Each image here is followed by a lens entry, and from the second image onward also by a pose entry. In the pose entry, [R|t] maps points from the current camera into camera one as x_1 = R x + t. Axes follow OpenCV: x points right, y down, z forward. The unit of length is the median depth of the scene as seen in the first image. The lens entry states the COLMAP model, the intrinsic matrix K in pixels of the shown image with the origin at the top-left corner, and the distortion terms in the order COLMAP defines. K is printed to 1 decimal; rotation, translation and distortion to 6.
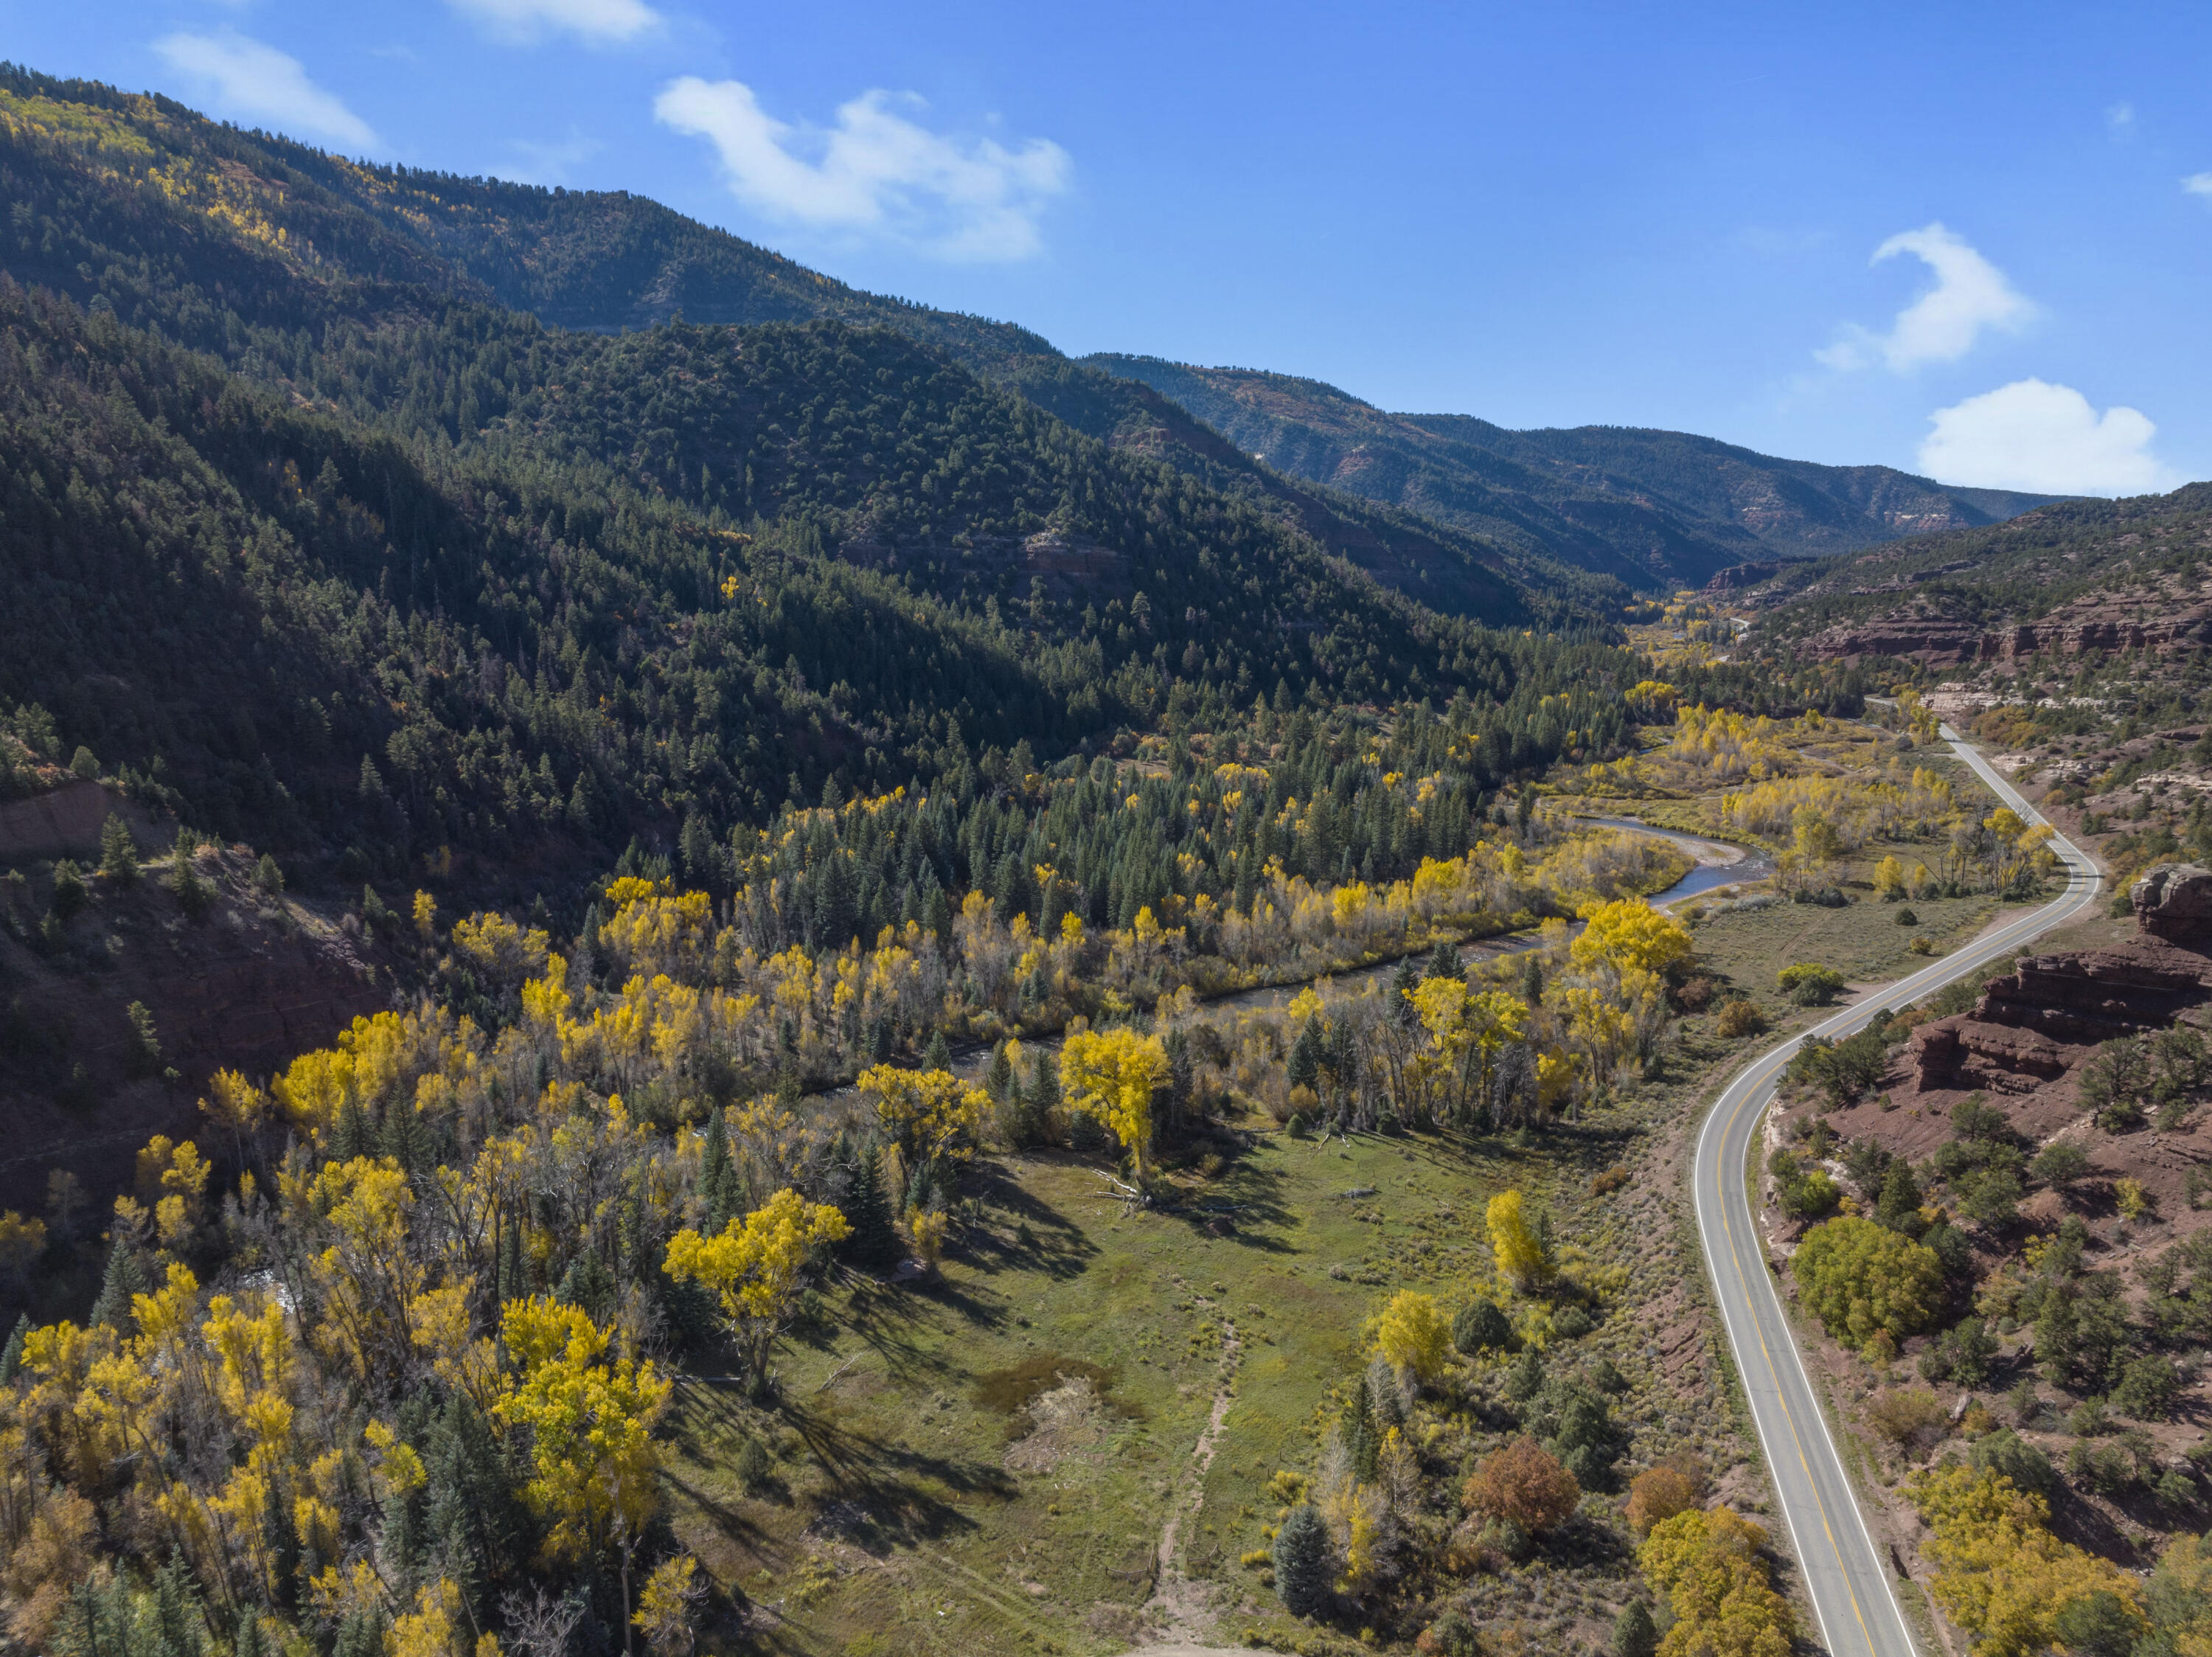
lens RADIAL K [[1566.6, 0, 1104.5], [0, 1566.6, 834.8], [0, 0, 1]] dist [-0.043062, 0.019840]
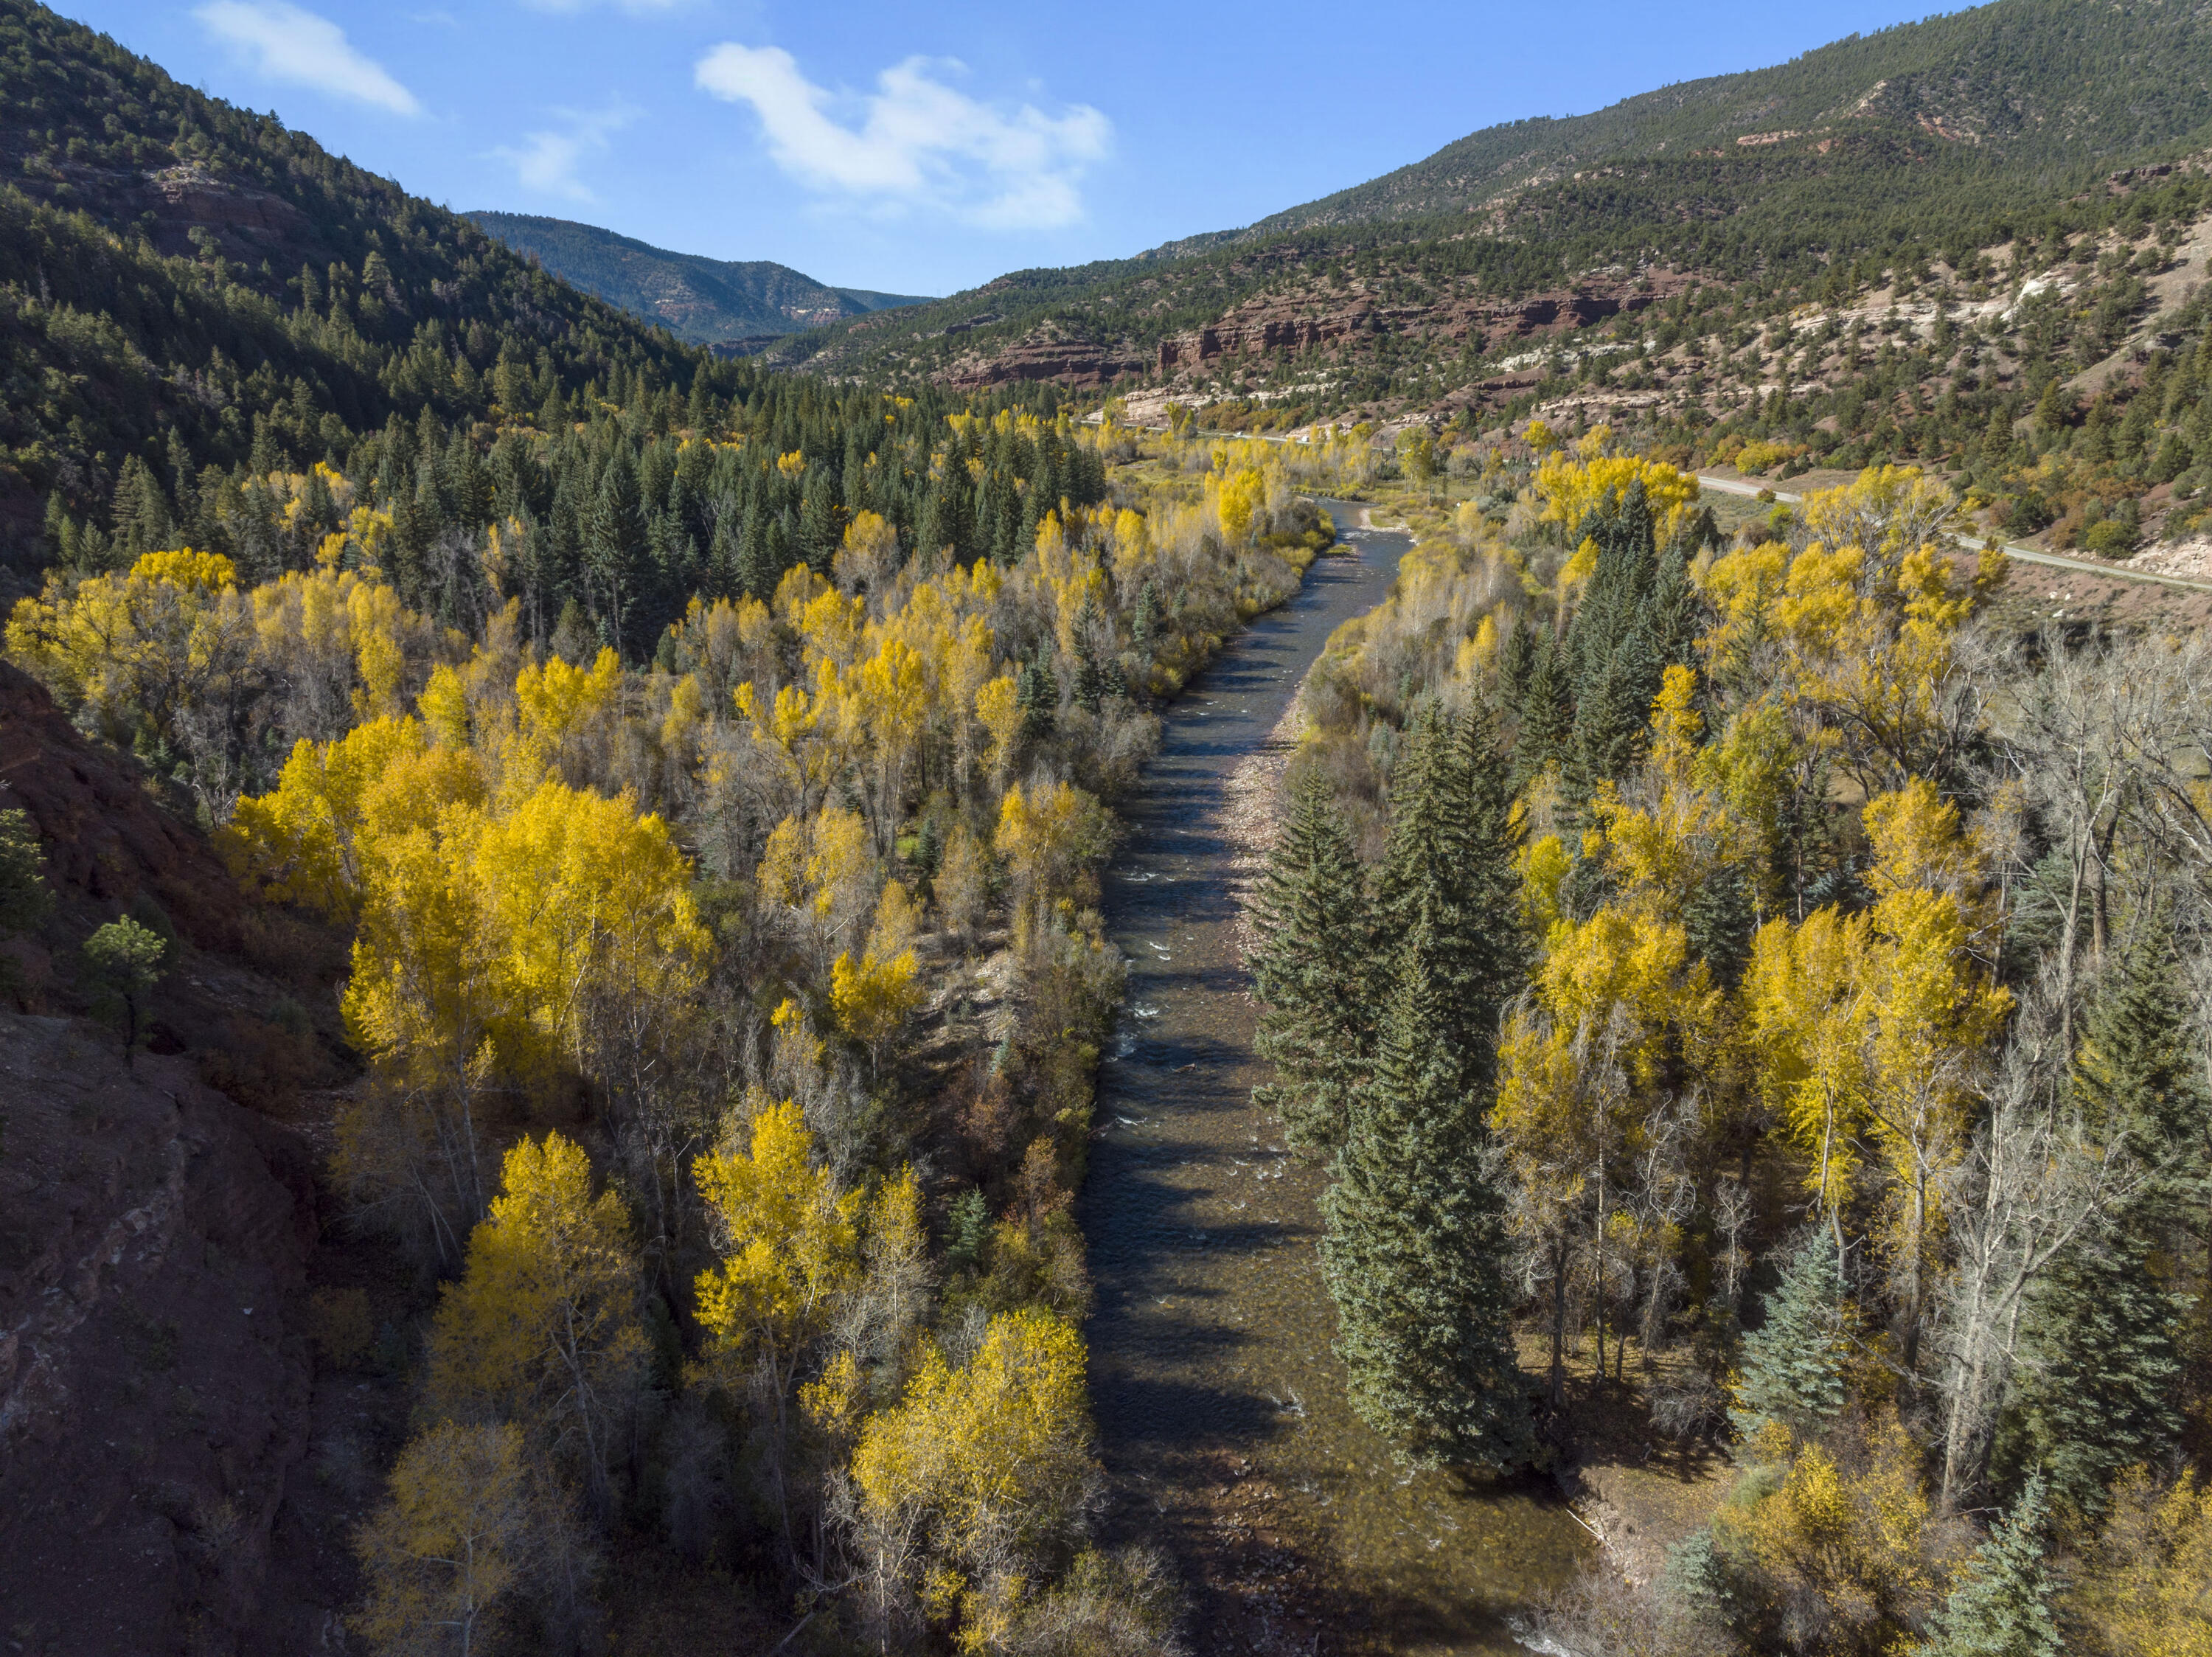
lens RADIAL K [[1566.6, 0, 1088.3], [0, 1566.6, 820.1], [0, 0, 1]] dist [-0.043062, 0.019840]
pose [[0.768555, -0.182973, 0.613061, -0.189338], [0.121854, 0.982555, 0.140492, 0.035691], [-0.628072, -0.033272, 0.777443, 0.224978]]
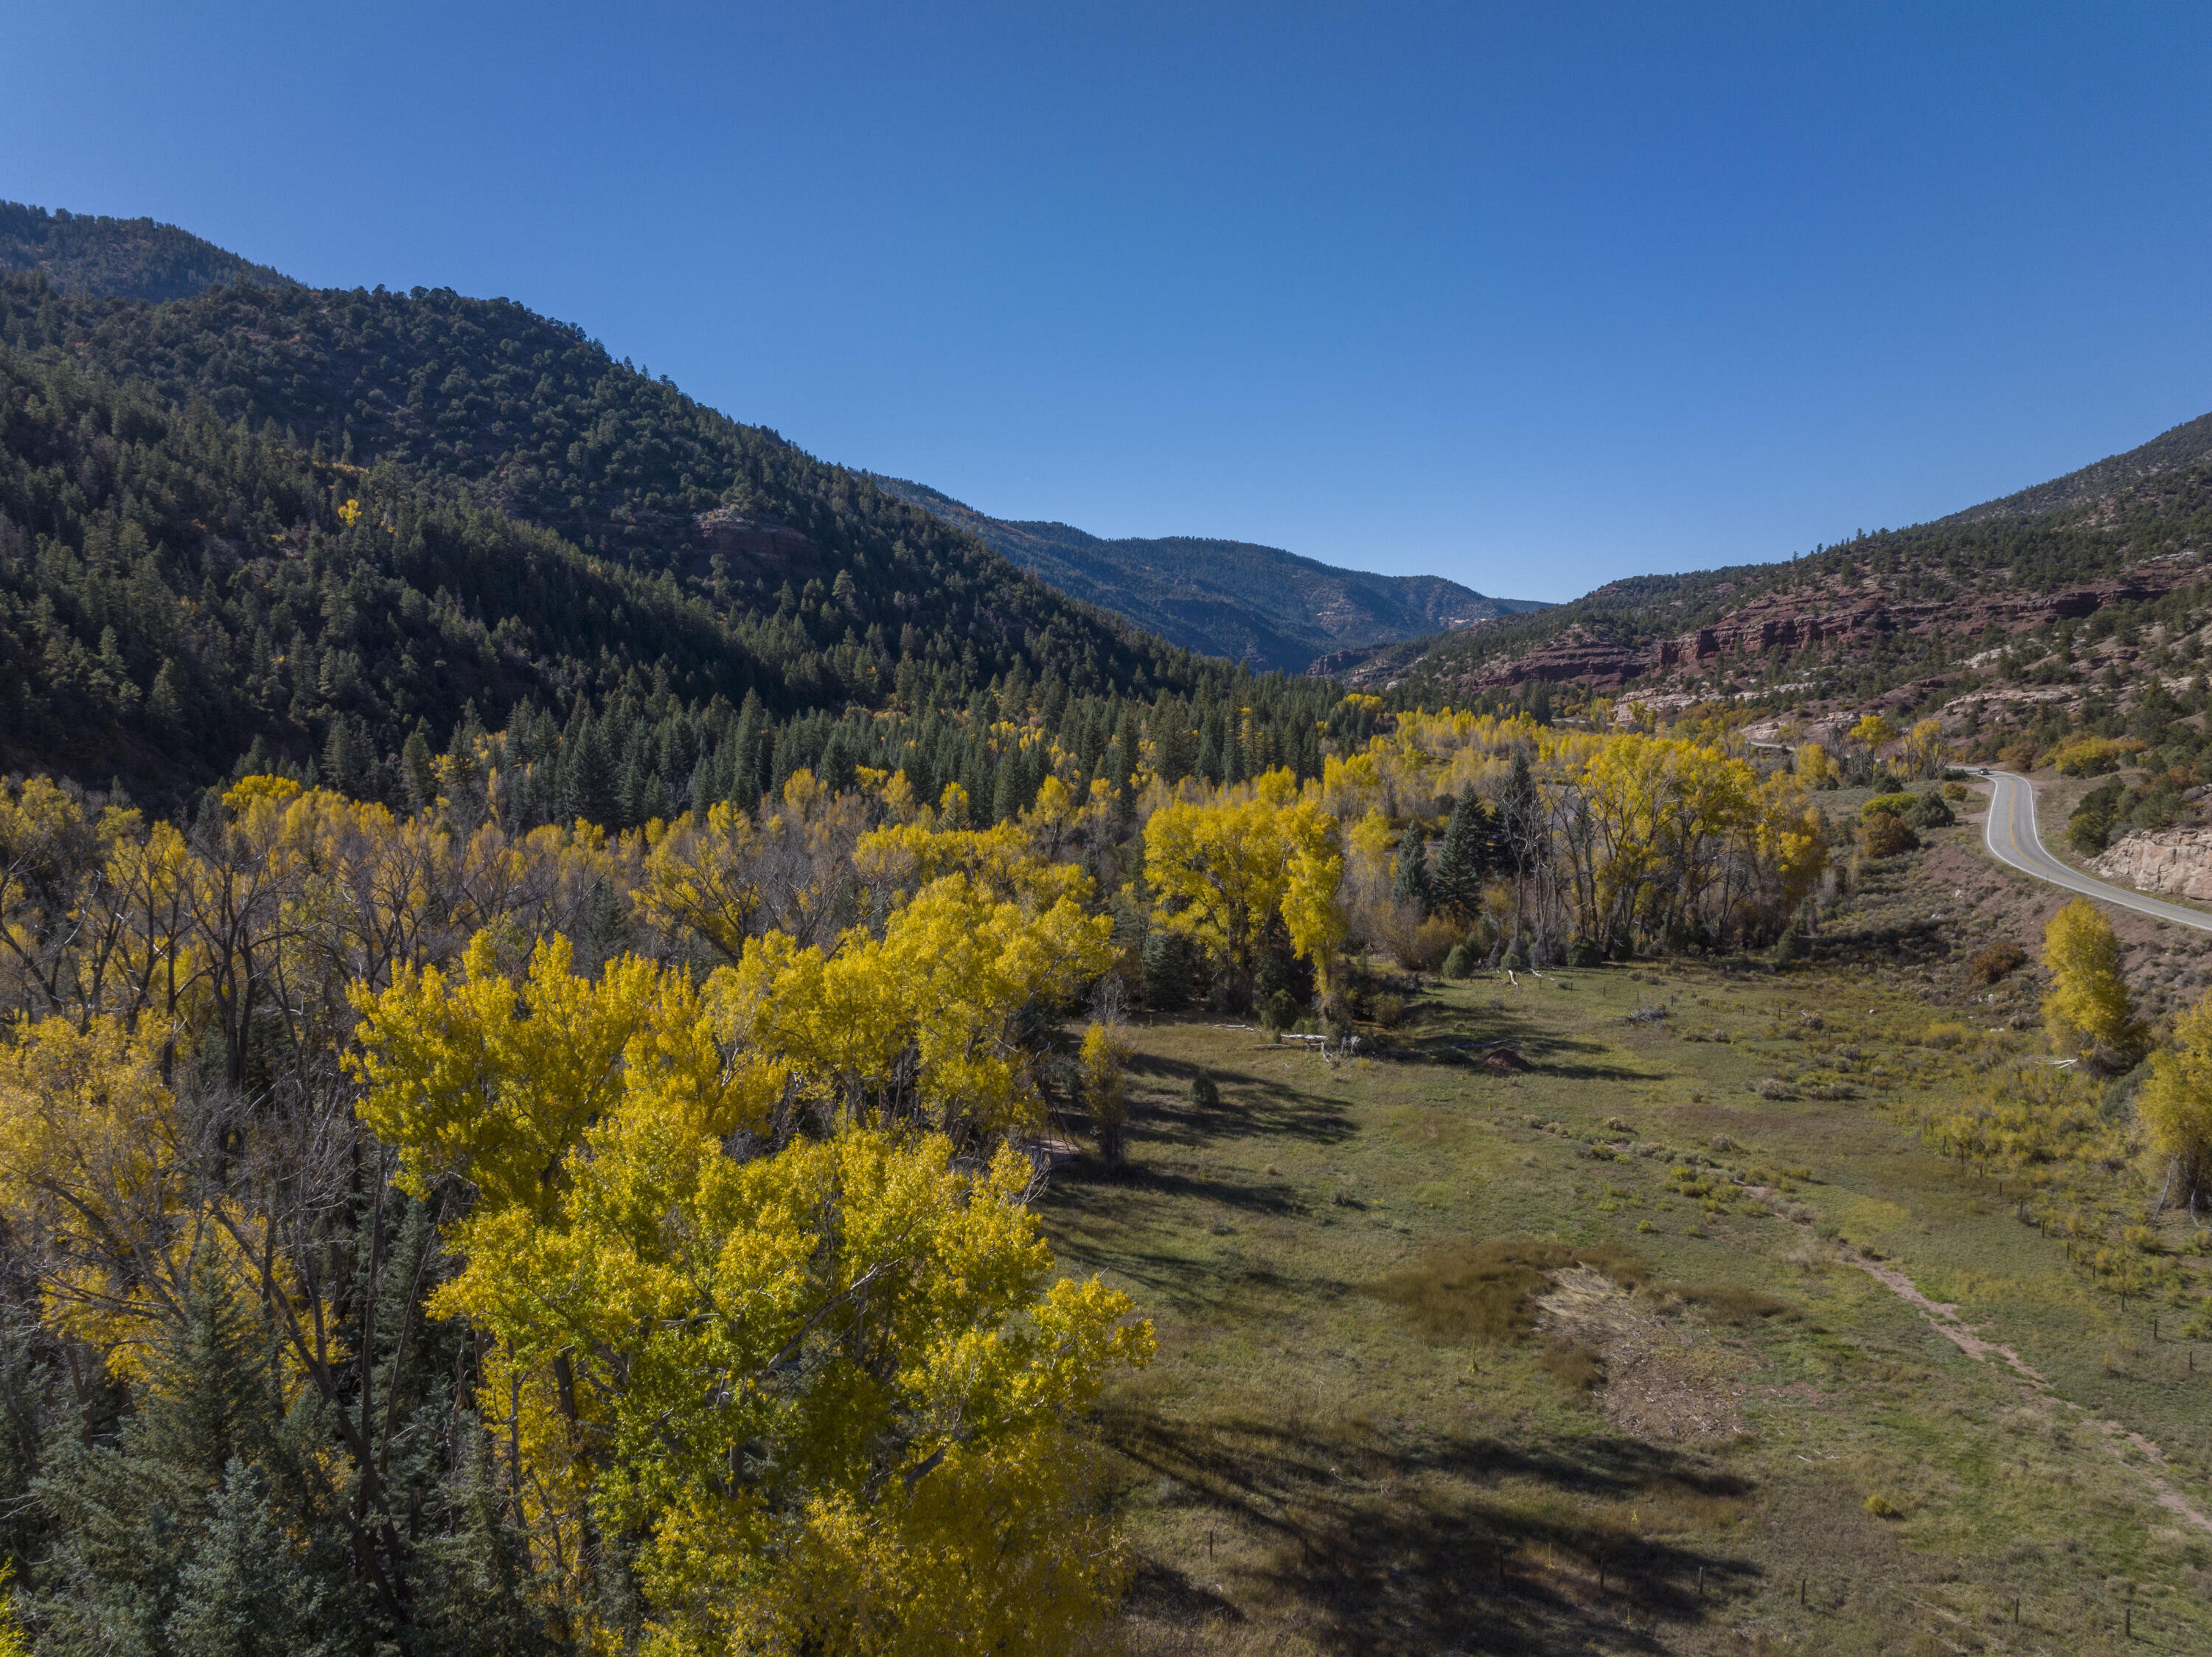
lens RADIAL K [[1566.6, 0, 1099.4], [0, 1566.6, 814.8], [0, 0, 1]] dist [-0.043062, 0.019840]
pose [[0.964737, -0.029012, 0.261611, -0.064941], [0.054100, 0.994542, -0.089212, 0.058978], [-0.257595, 0.100220, 0.961042, 0.135655]]
